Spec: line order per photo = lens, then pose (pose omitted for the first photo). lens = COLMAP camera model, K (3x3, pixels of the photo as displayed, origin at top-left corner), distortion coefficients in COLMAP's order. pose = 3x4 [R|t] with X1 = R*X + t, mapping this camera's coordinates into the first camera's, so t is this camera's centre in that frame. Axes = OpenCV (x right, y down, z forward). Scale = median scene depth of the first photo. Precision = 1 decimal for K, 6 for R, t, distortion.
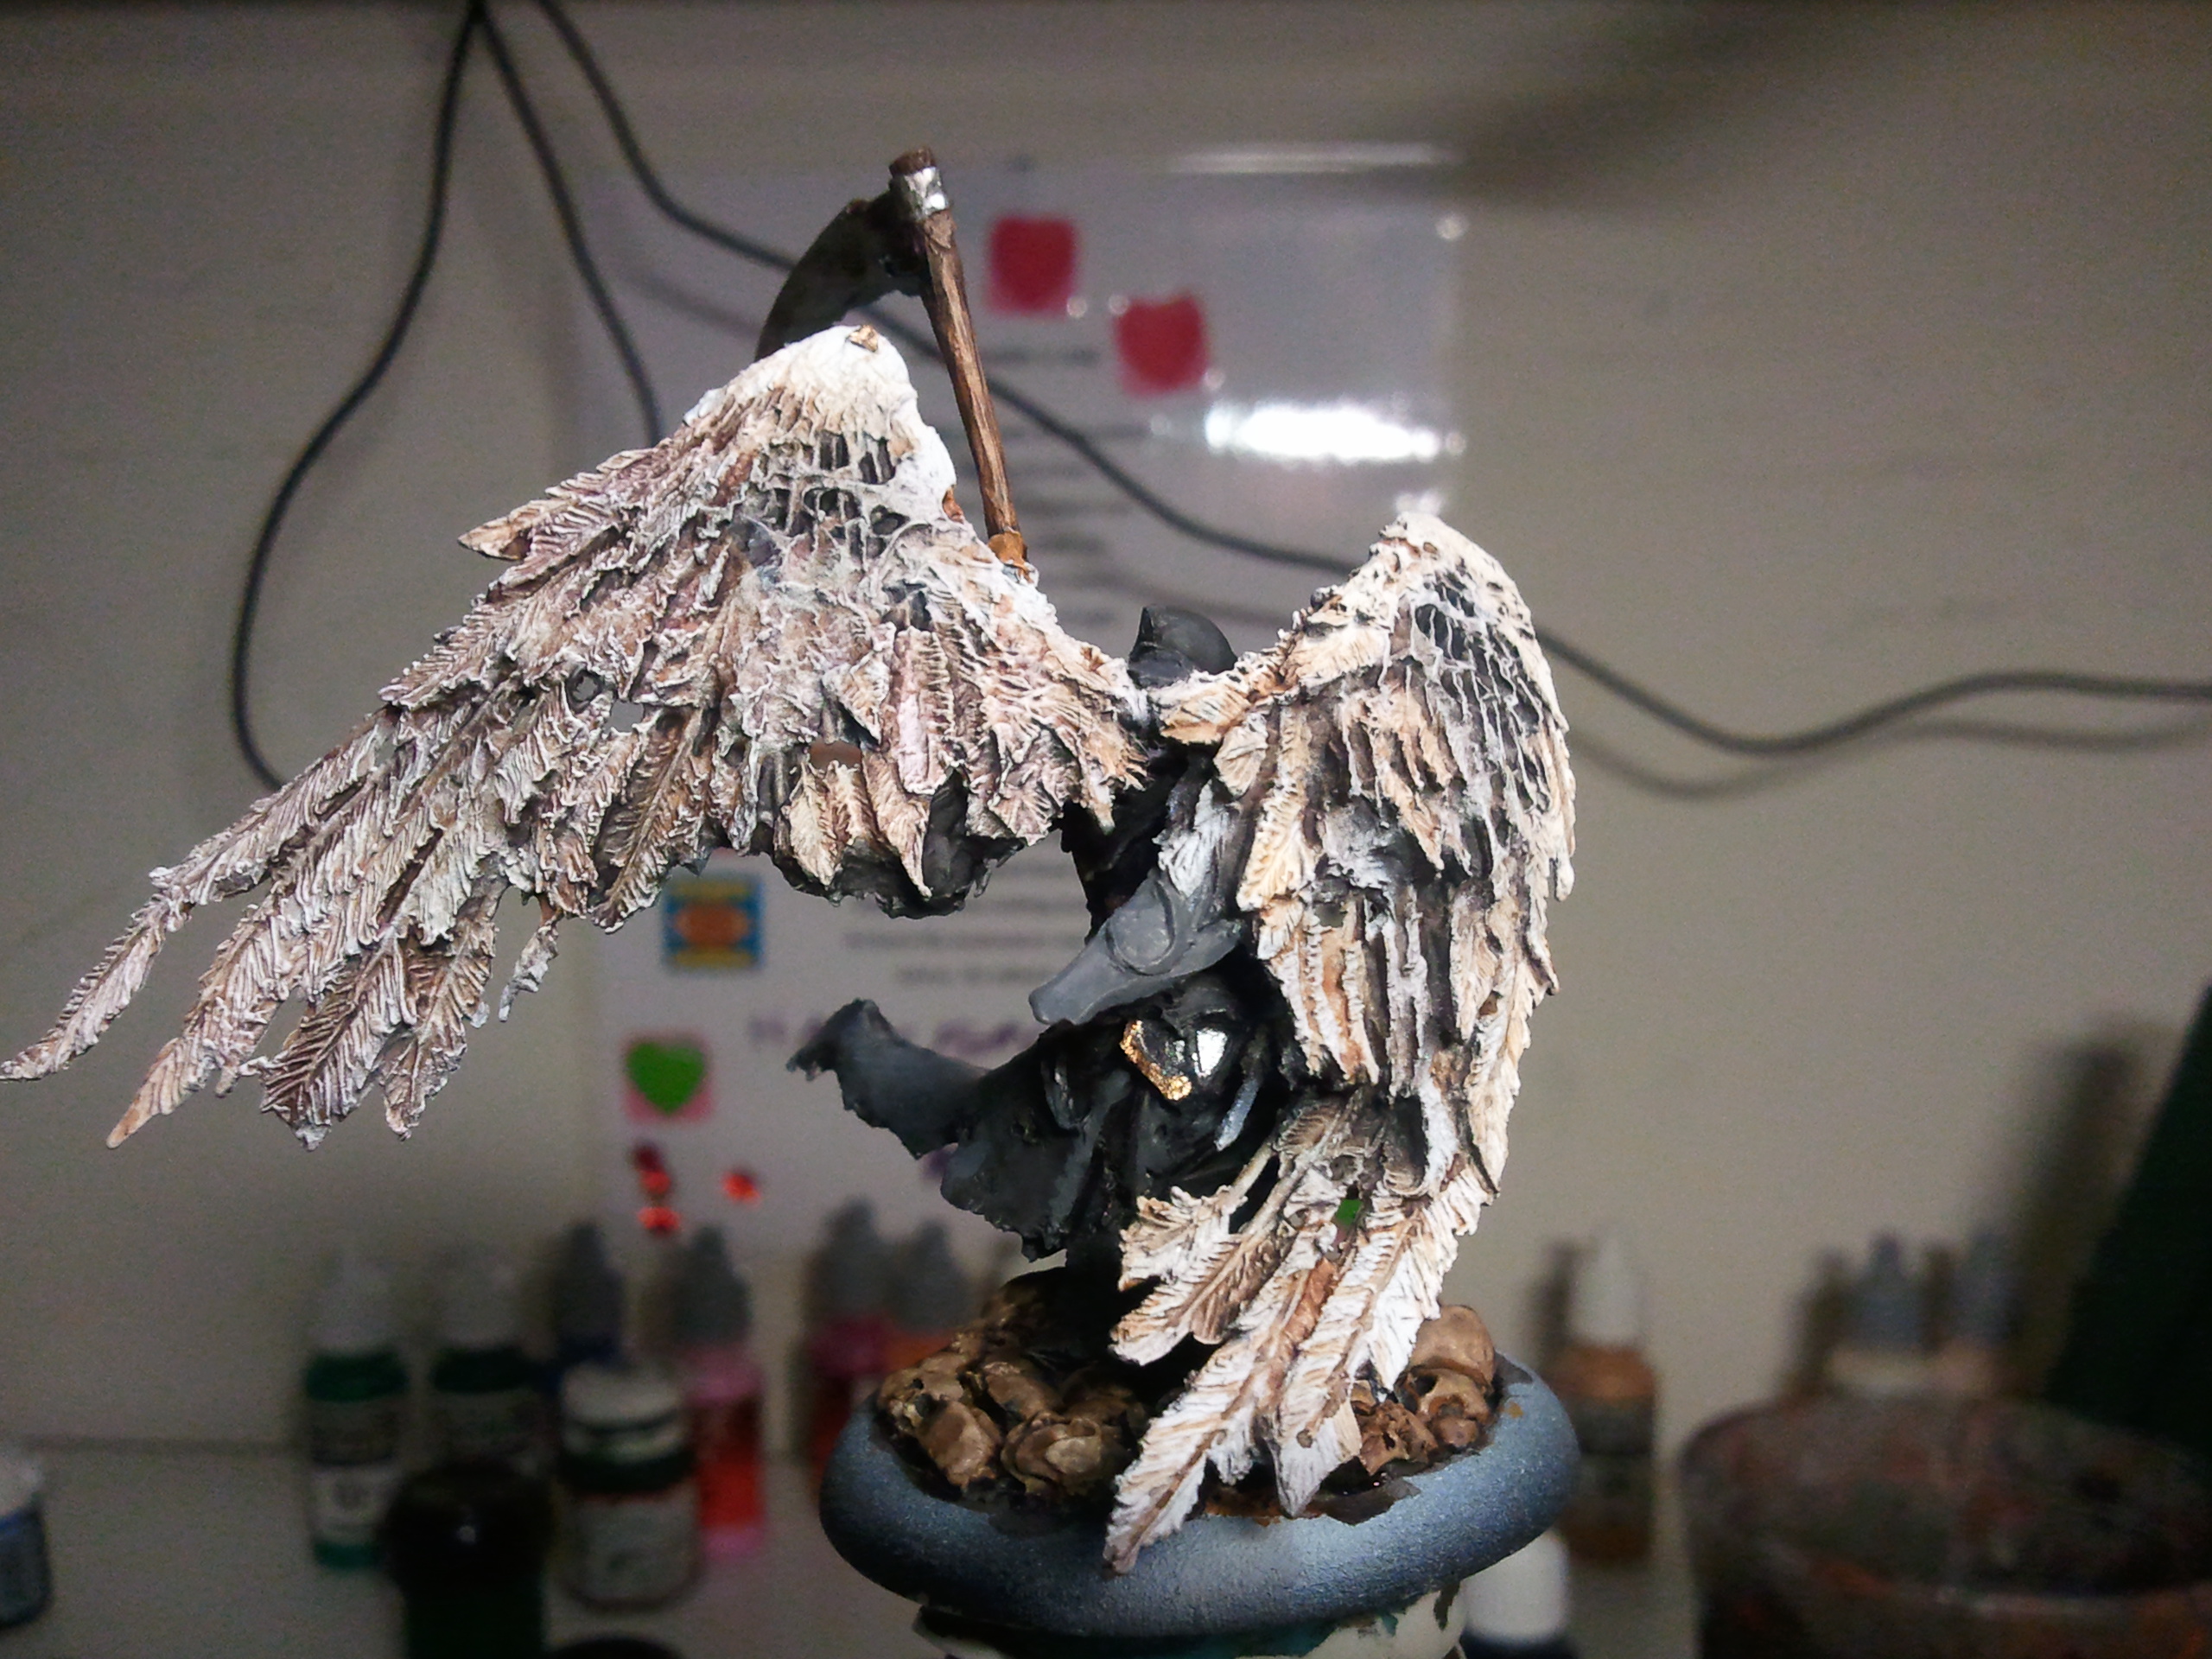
lens RADIAL K [[2415.2, 0, 1106.0], [0, 2415.2, 829.5], [0, 0, 1]] dist [0.053488, -0.254275]
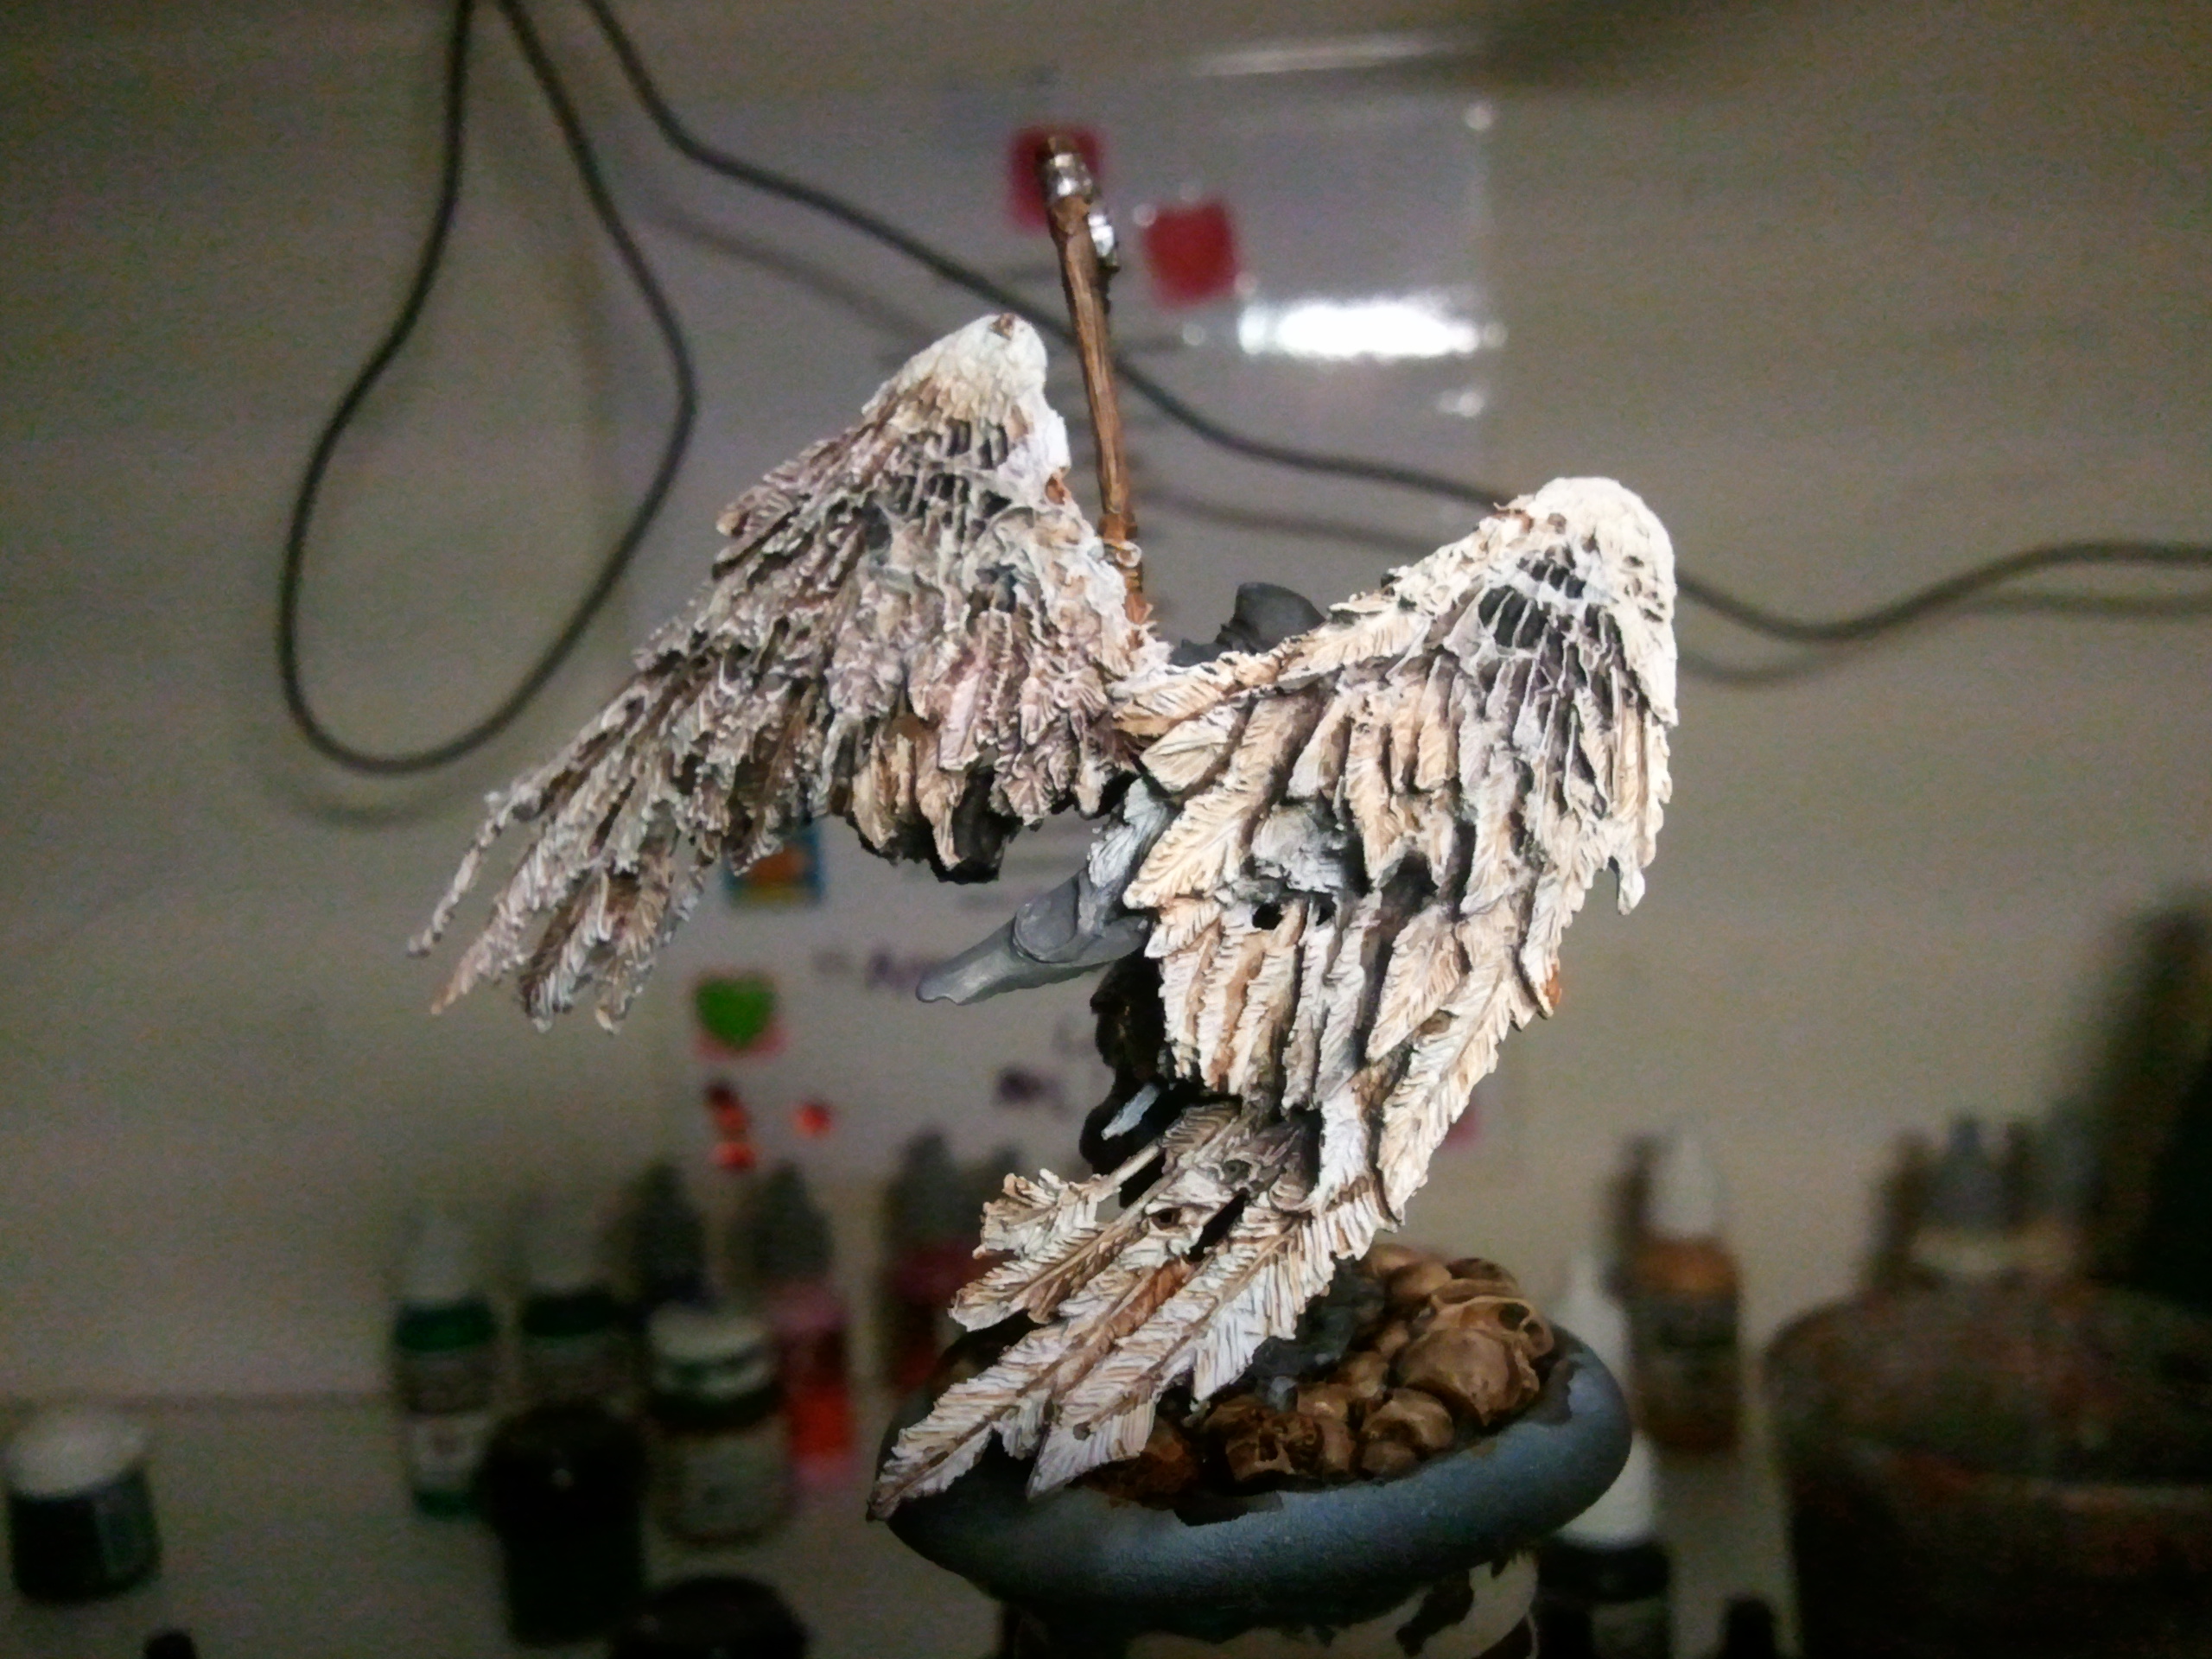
lens RADIAL K [[2440.7, 0, 1106.0], [0, 2440.7, 829.5], [0, 0, 1]] dist [0.052647, -0.298490]
pose [[0.837093, 0.066475, -0.543007, 0.564324], [-0.031190, 0.996775, 0.073943, -0.069851], [0.546171, -0.044961, 0.836466, 0.134372]]
